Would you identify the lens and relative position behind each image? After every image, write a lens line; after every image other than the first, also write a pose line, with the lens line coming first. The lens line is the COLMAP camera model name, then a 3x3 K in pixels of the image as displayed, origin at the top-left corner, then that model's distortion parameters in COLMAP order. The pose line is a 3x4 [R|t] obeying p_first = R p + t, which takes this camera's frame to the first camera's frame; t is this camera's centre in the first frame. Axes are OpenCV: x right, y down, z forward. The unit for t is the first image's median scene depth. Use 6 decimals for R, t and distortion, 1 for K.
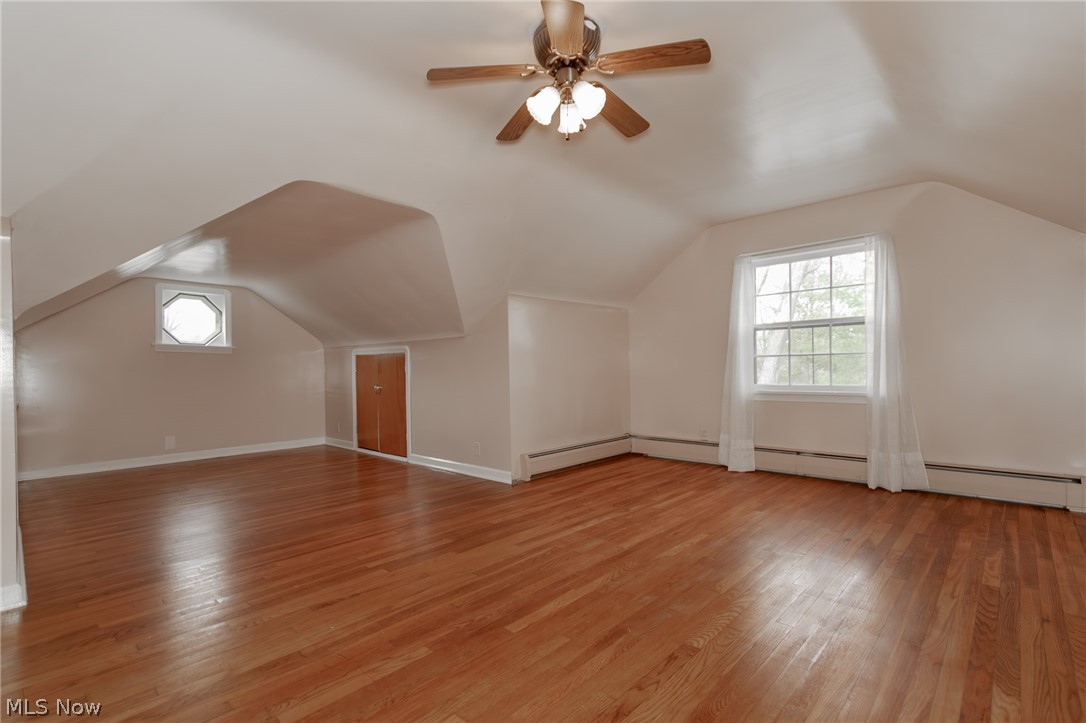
lens RADIAL K [[537.3, 0, 543.0], [0, 537.3, 361.5], [0, 0, 1]] dist [-0.000141, -0.000045]
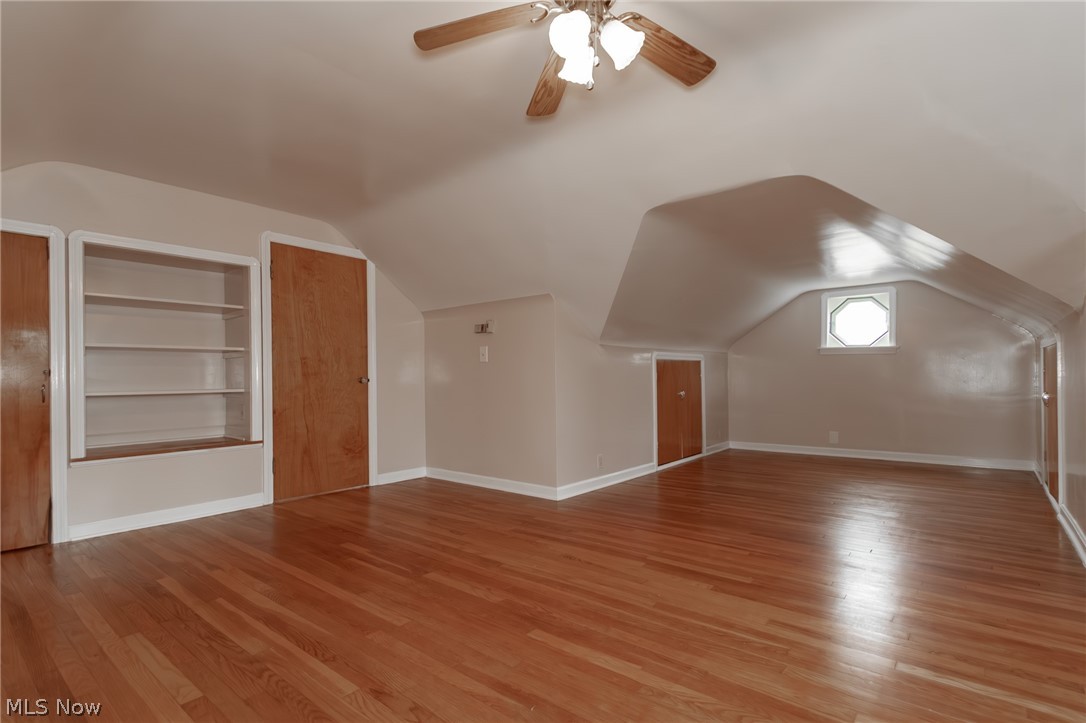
lens RADIAL K [[514.4, 0, 540.6], [0, 514.4, 383.9], [0, 0, 1]] dist [0.003190, 0.000022]
pose [[0.021103, 0.021322, -0.999550, 0.640708], [0.028179, 0.999363, 0.021913, 0.003967], [0.999380, -0.028629, 0.020489, 0.711319]]
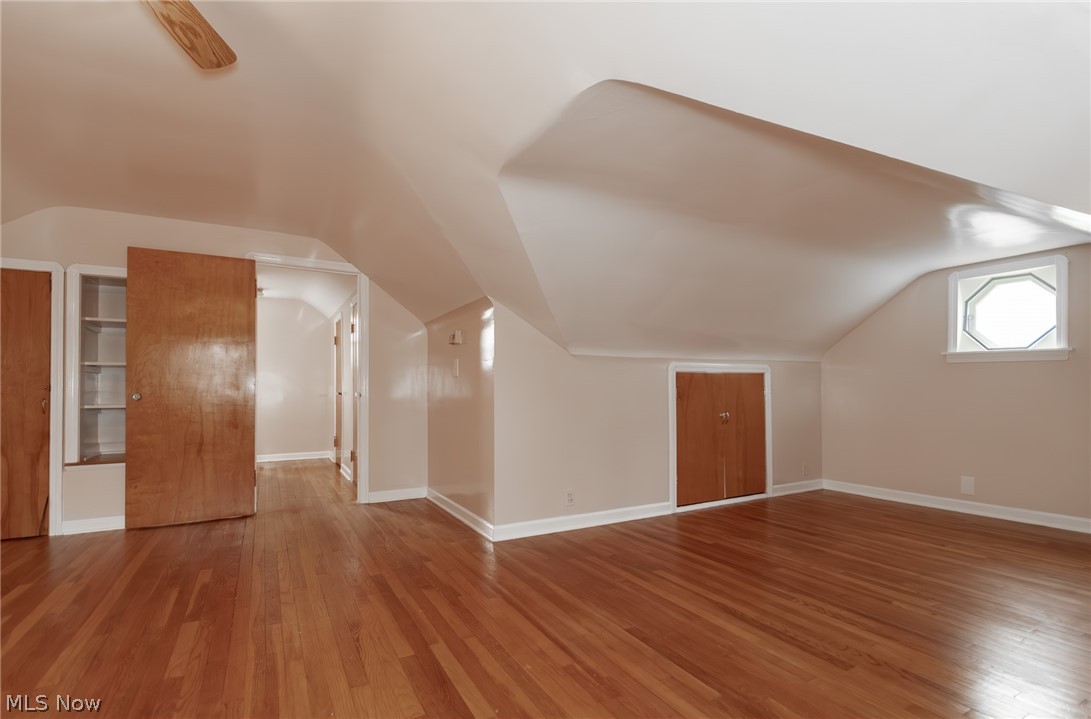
lens RADIAL K [[514.4, 0, 568.3], [0, 514.4, 387.8], [0, 0, 1]] dist [0.002295, -0.000724]
pose [[-0.327360, 0.006881, -0.944875, 0.298015], [0.025389, 0.999677, -0.001516, 0.008421], [0.944558, -0.024485, -0.327429, 1.331628]]
